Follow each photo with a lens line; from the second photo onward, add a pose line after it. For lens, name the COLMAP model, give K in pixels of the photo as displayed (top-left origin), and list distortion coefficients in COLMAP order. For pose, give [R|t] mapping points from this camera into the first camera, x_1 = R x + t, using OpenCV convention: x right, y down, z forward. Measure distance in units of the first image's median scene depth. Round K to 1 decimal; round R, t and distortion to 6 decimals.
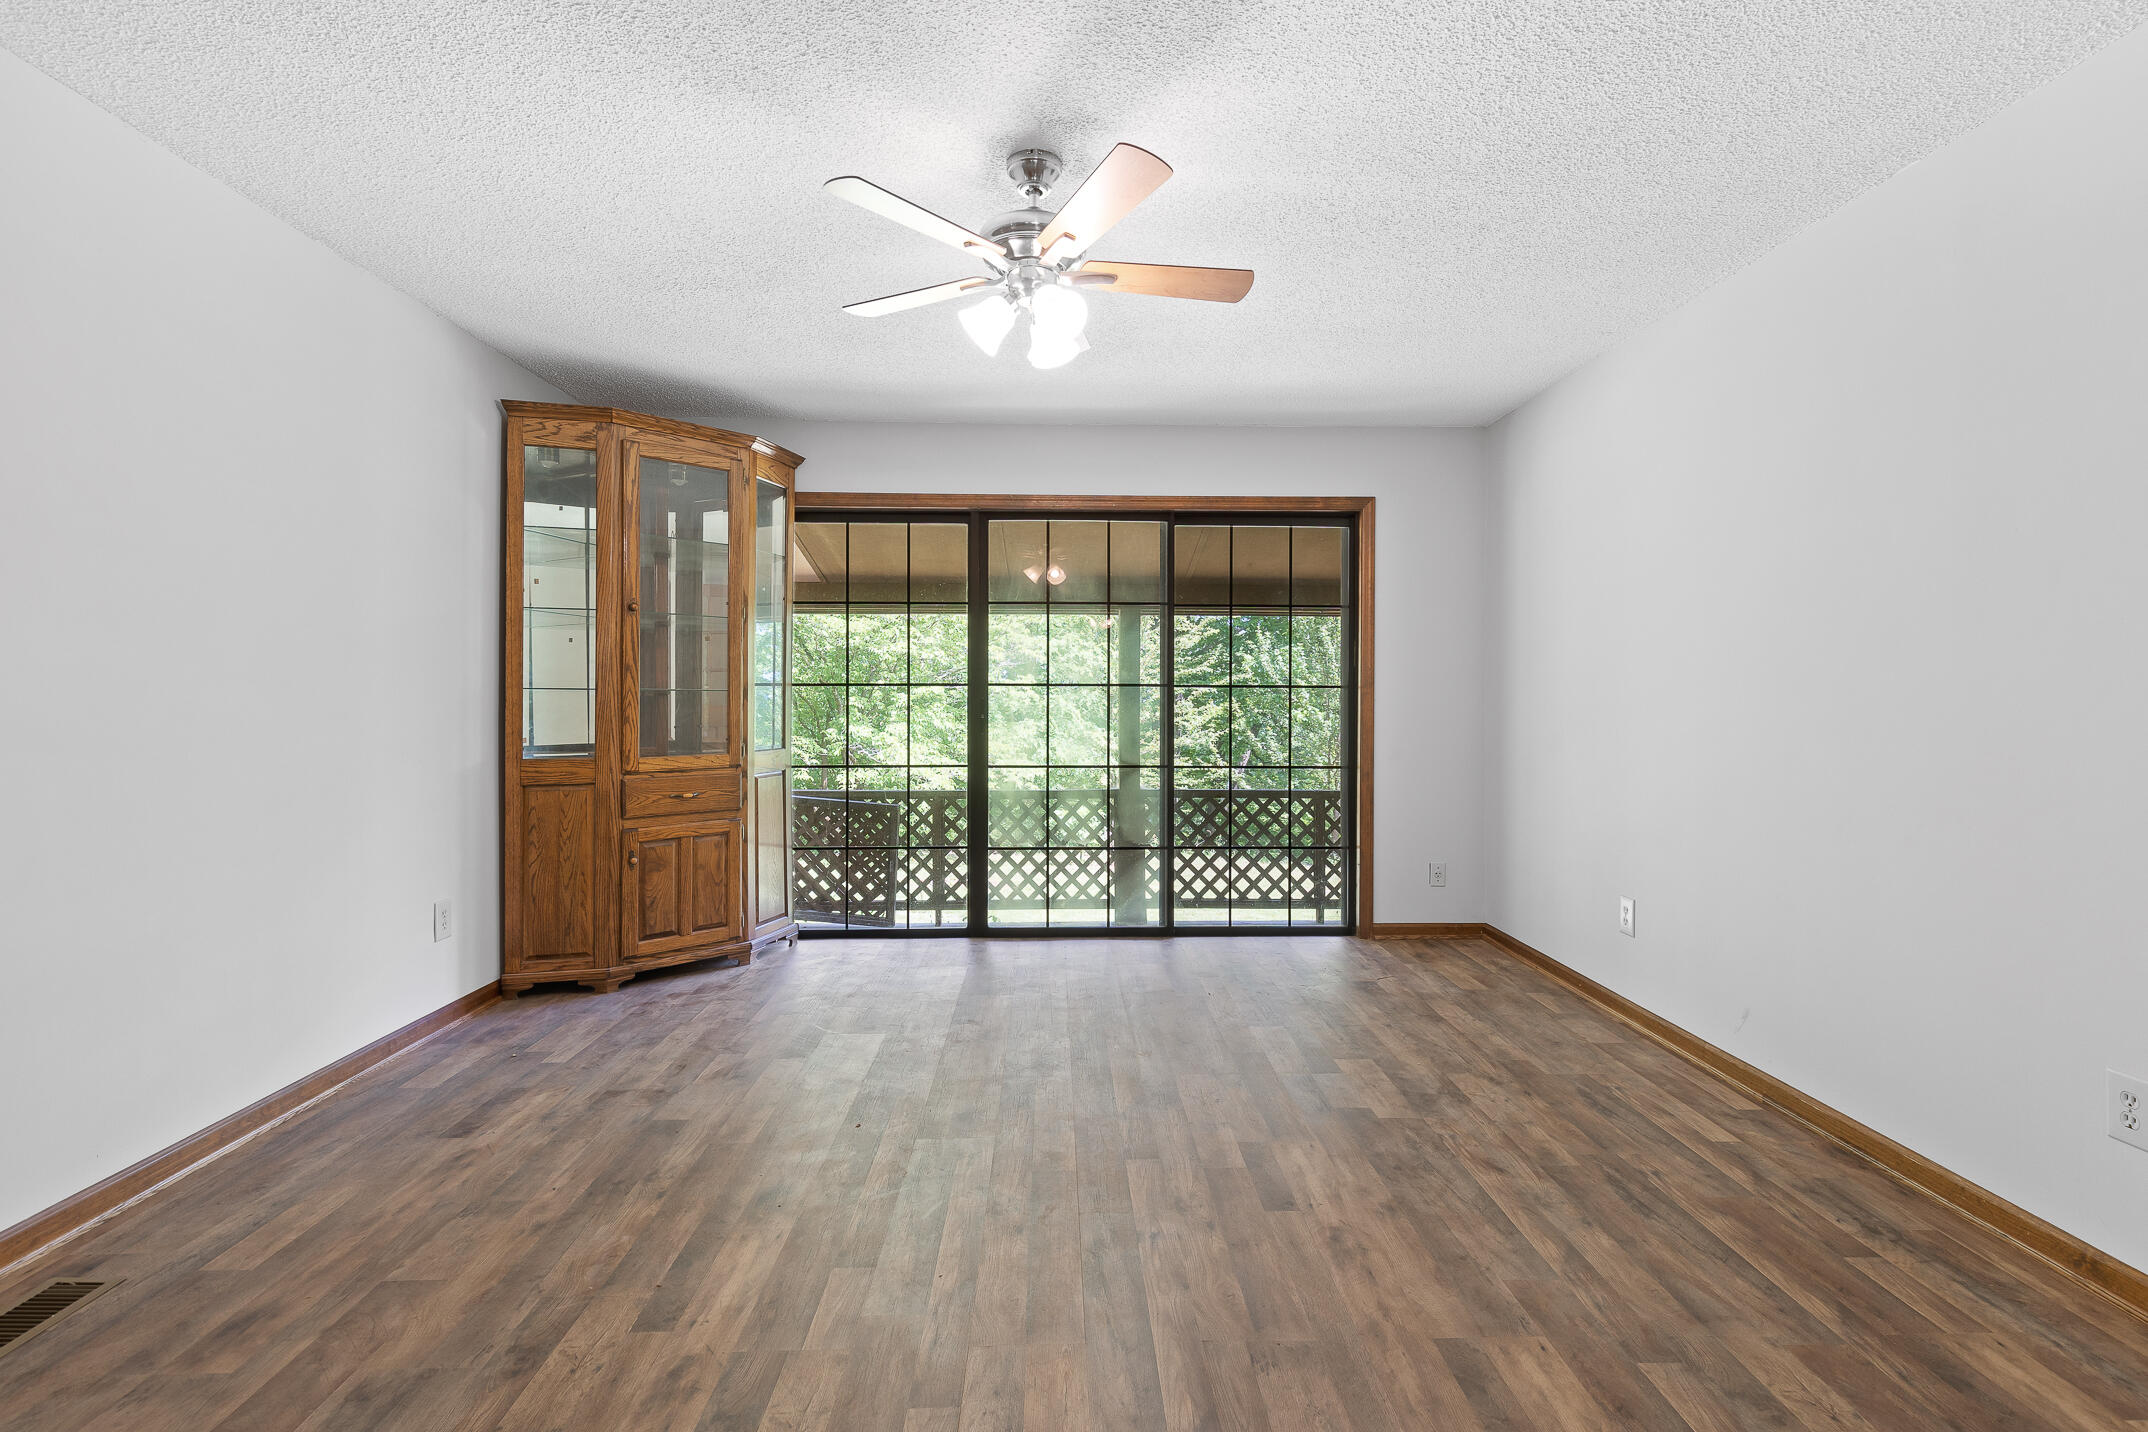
lens RADIAL K [[985.1, 0, 1078.6], [0, 985.1, 716.4], [0, 0, 1]] dist [0.008126, 0.000321]
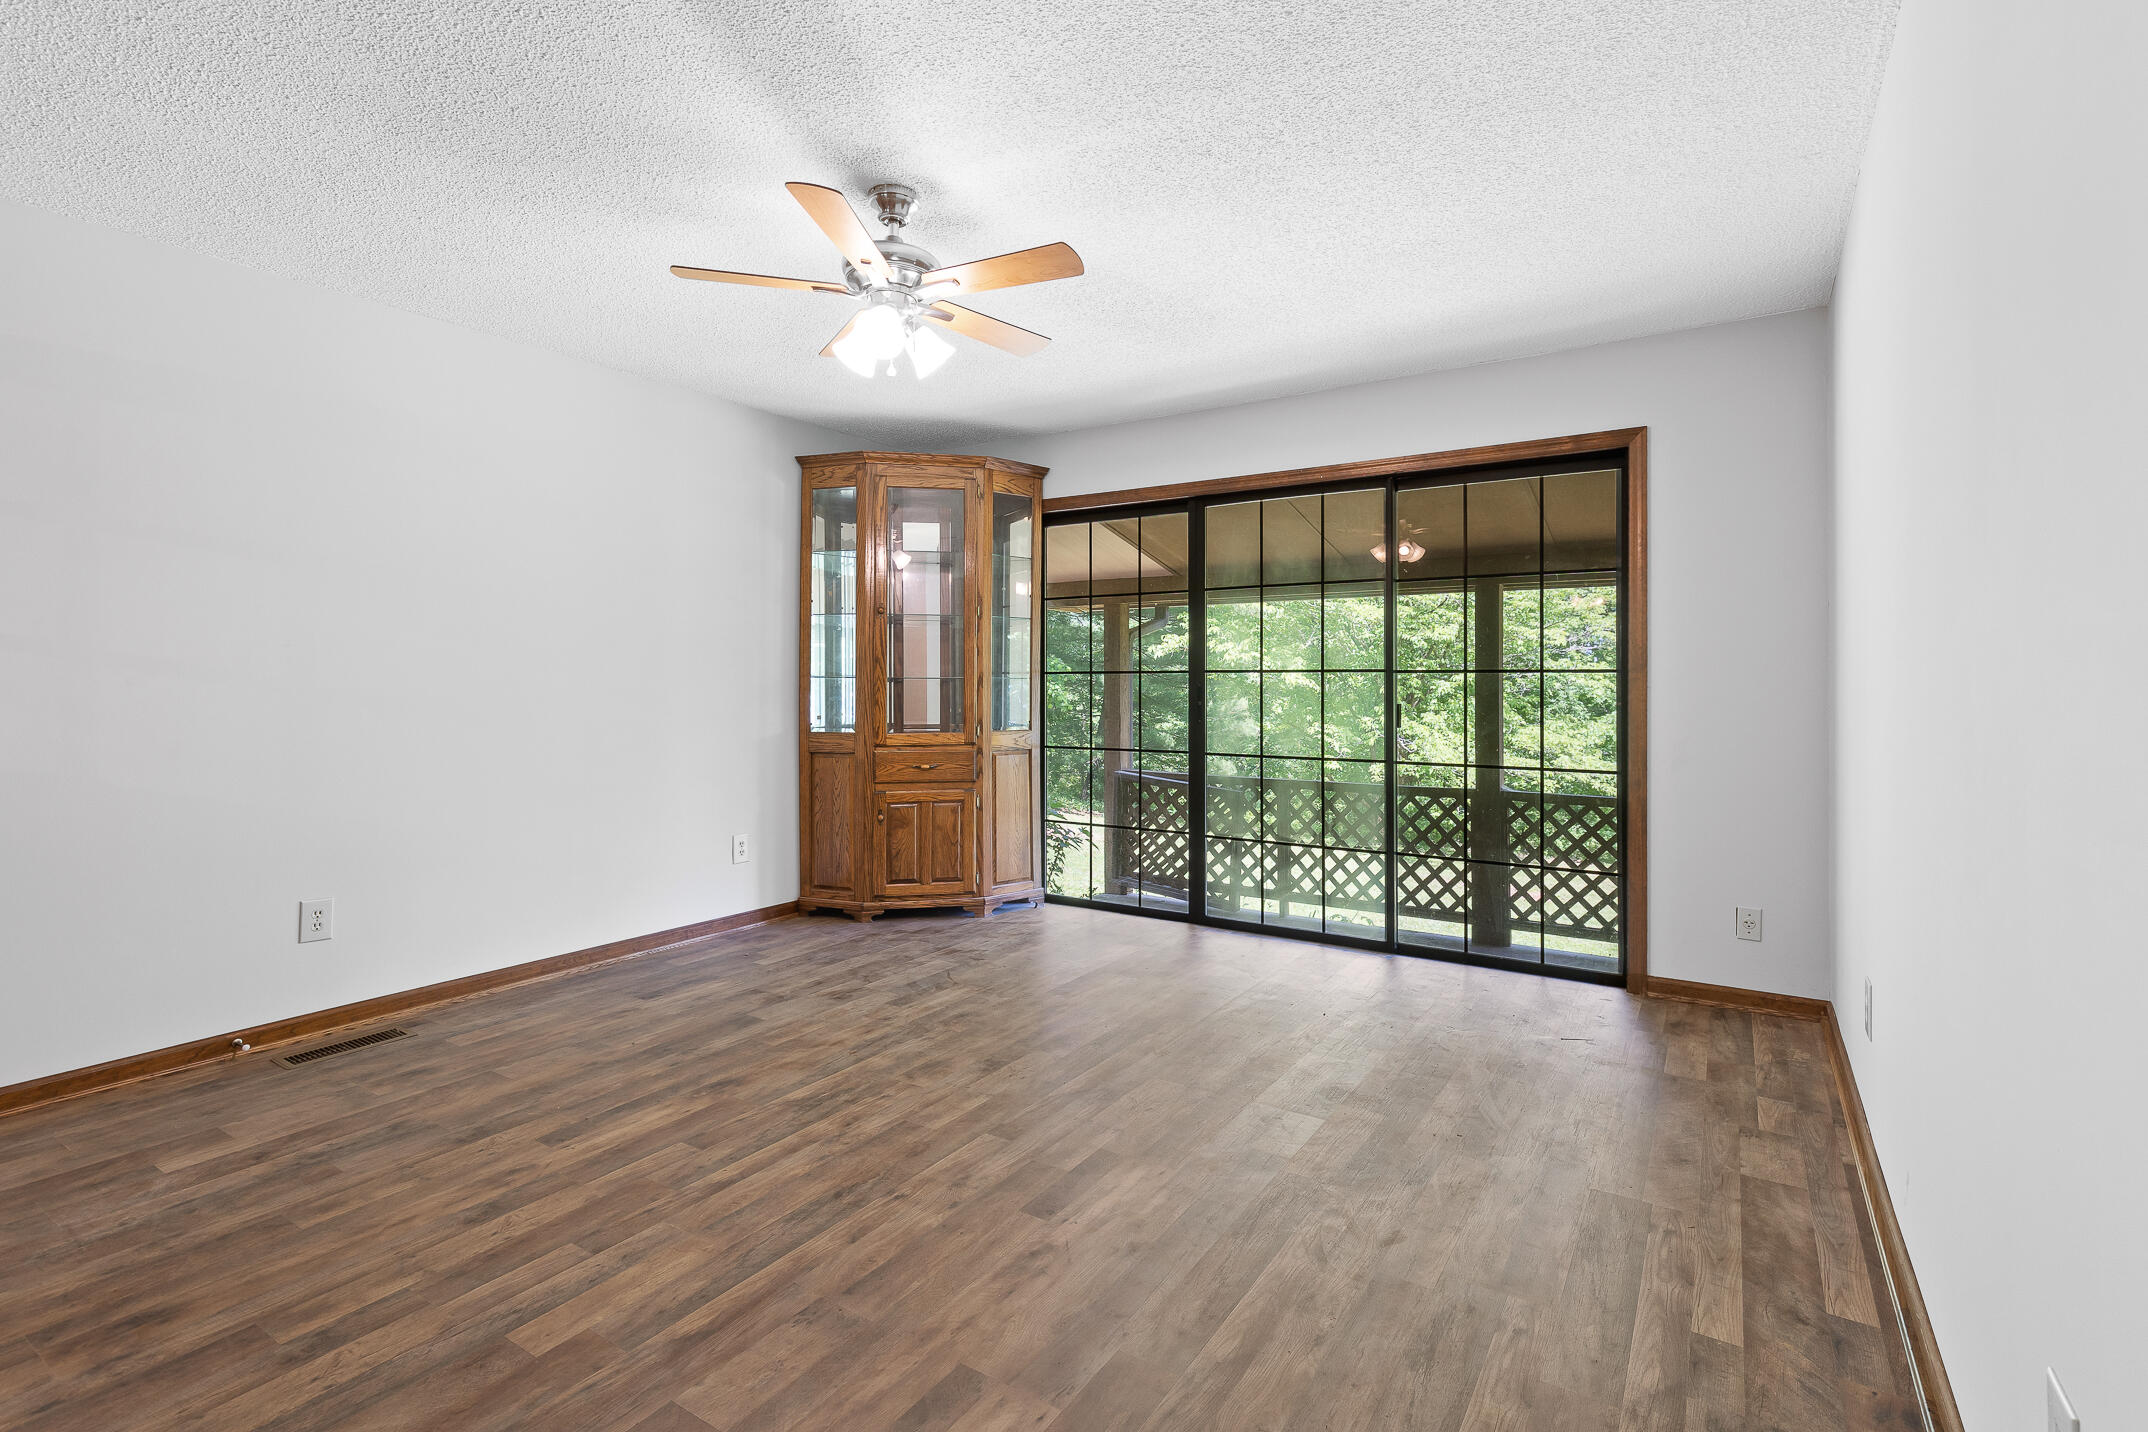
lens RADIAL K [[985.1, 0, 1085.7], [0, 985.1, 694.0], [0, 0, 1]] dist [0.008126, 0.000321]
pose [[0.828399, 0.004395, -0.560122, 0.417516], [-0.010875, 0.999907, -0.008238, 0.000373], [0.560033, 0.012916, 0.828369, 0.120510]]
